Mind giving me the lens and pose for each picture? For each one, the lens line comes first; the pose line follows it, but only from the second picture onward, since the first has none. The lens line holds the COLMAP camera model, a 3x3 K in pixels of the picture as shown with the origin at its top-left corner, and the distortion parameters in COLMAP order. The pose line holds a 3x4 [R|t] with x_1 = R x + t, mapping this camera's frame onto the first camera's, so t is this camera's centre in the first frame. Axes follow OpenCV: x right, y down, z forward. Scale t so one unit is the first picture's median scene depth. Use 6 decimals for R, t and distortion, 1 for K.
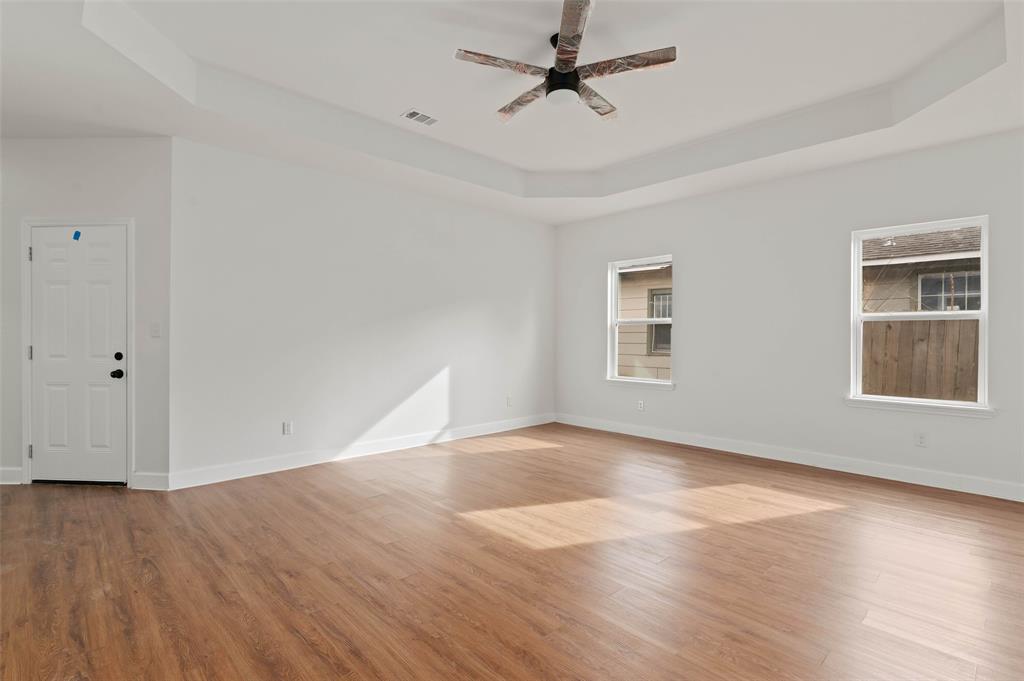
lens RADIAL K [[486.6, 0, 512.0], [0, 486.6, 340.5], [0, 0, 1]] dist [-0.010216, 0.001196]
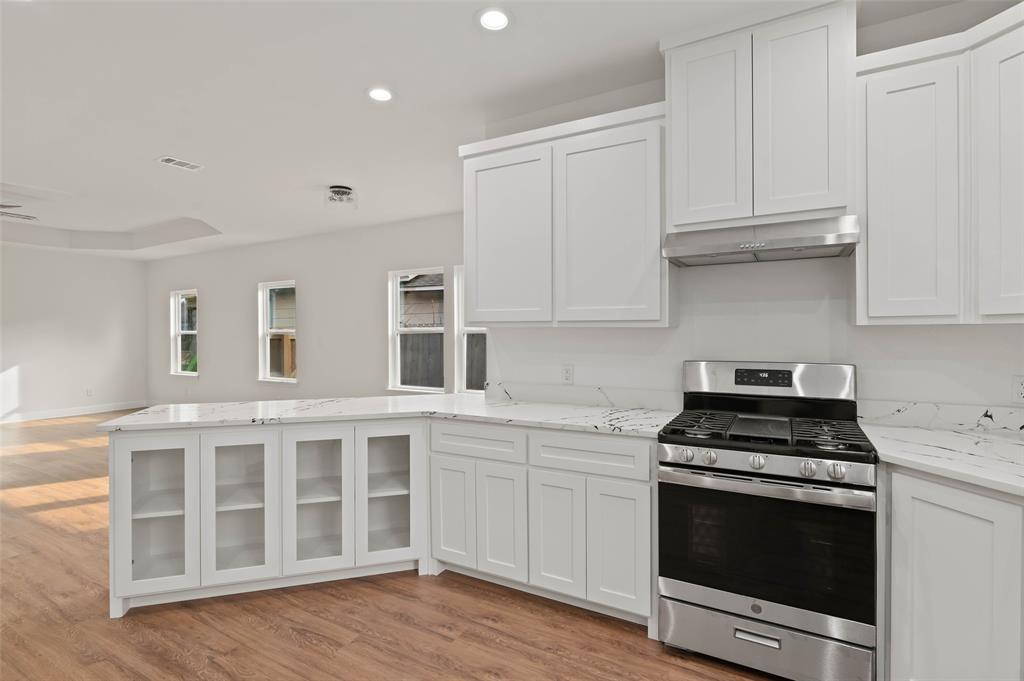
lens RADIAL K [[486.6, 0, 512.0], [0, 486.6, 340.5], [0, 0, 1]] dist [-0.010216, 0.001196]
pose [[0.956671, -0.014440, 0.290812, 1.353288], [0.012425, 0.999884, 0.008775, -0.030750], [-0.290905, -0.004781, 0.956740, -1.158767]]
